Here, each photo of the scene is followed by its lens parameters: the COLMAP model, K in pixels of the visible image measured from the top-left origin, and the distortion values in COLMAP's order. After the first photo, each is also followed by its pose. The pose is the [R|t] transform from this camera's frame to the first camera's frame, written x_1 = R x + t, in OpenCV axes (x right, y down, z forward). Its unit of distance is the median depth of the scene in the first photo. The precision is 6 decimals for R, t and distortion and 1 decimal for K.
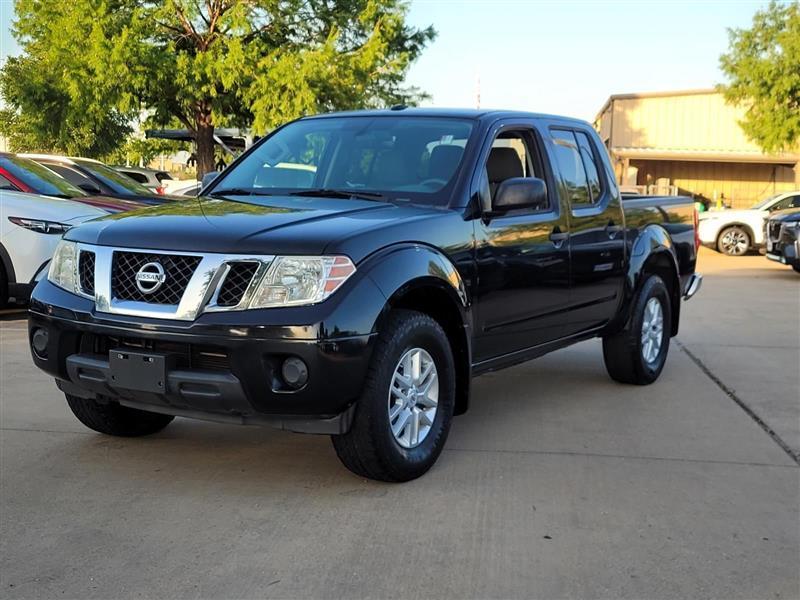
lens RADIAL K [[1173.7, 0, 400.0], [0, 1173.7, 300.0], [0, 0, 1]] dist [0.014260, 0.061507]
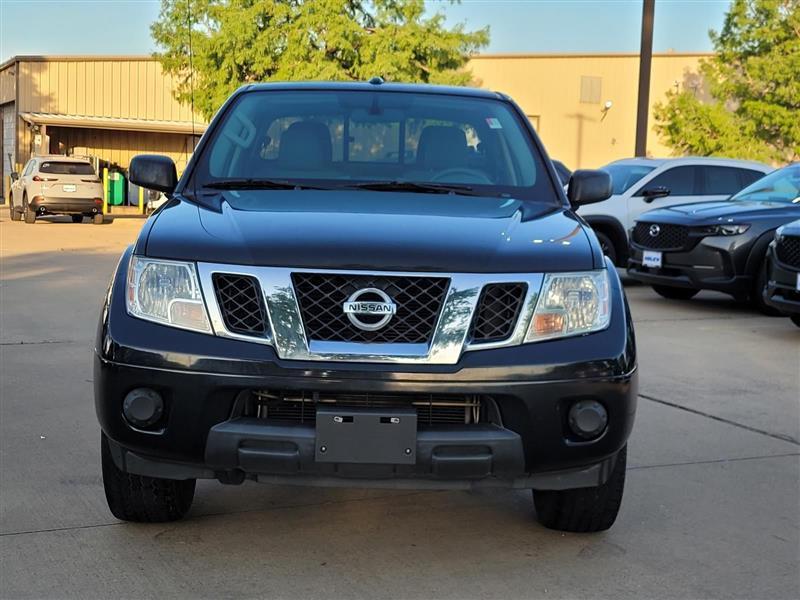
lens RADIAL K [[1173.7, 0, 400.0], [0, 1173.7, 300.0], [0, 0, 1]] dist [0.014260, 0.061507]
pose [[0.843848, -0.053020, 0.533956, -0.100657], [0.037775, 0.998507, 0.039449, -0.009011], [-0.535251, -0.013119, 0.844591, 0.063269]]
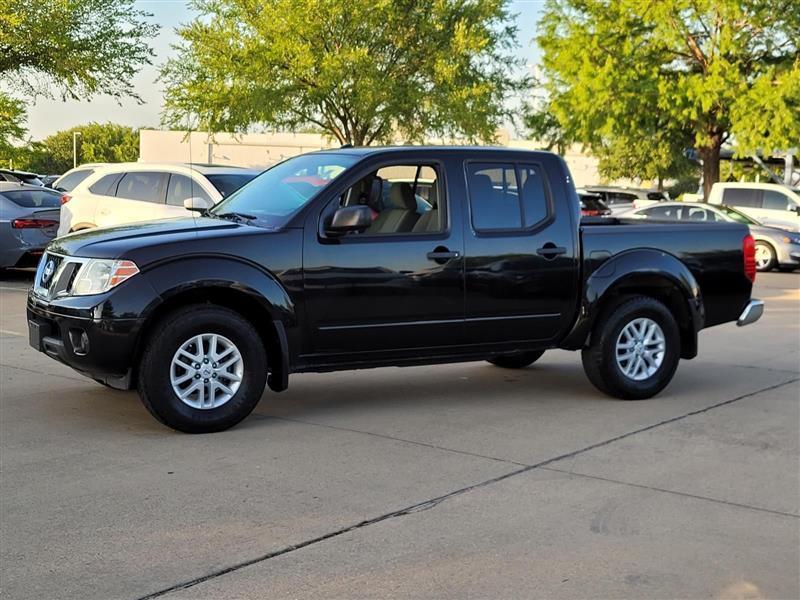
lens RADIAL K [[1173.7, 0, 400.0], [0, 1173.7, 300.0], [0, 0, 1]] dist [0.014260, 0.061507]
pose [[0.862137, 0.047858, -0.504410, 0.150561], [-0.055689, 0.998448, -0.000452, -0.001517], [0.503606, 0.028479, 0.863464, -0.007484]]
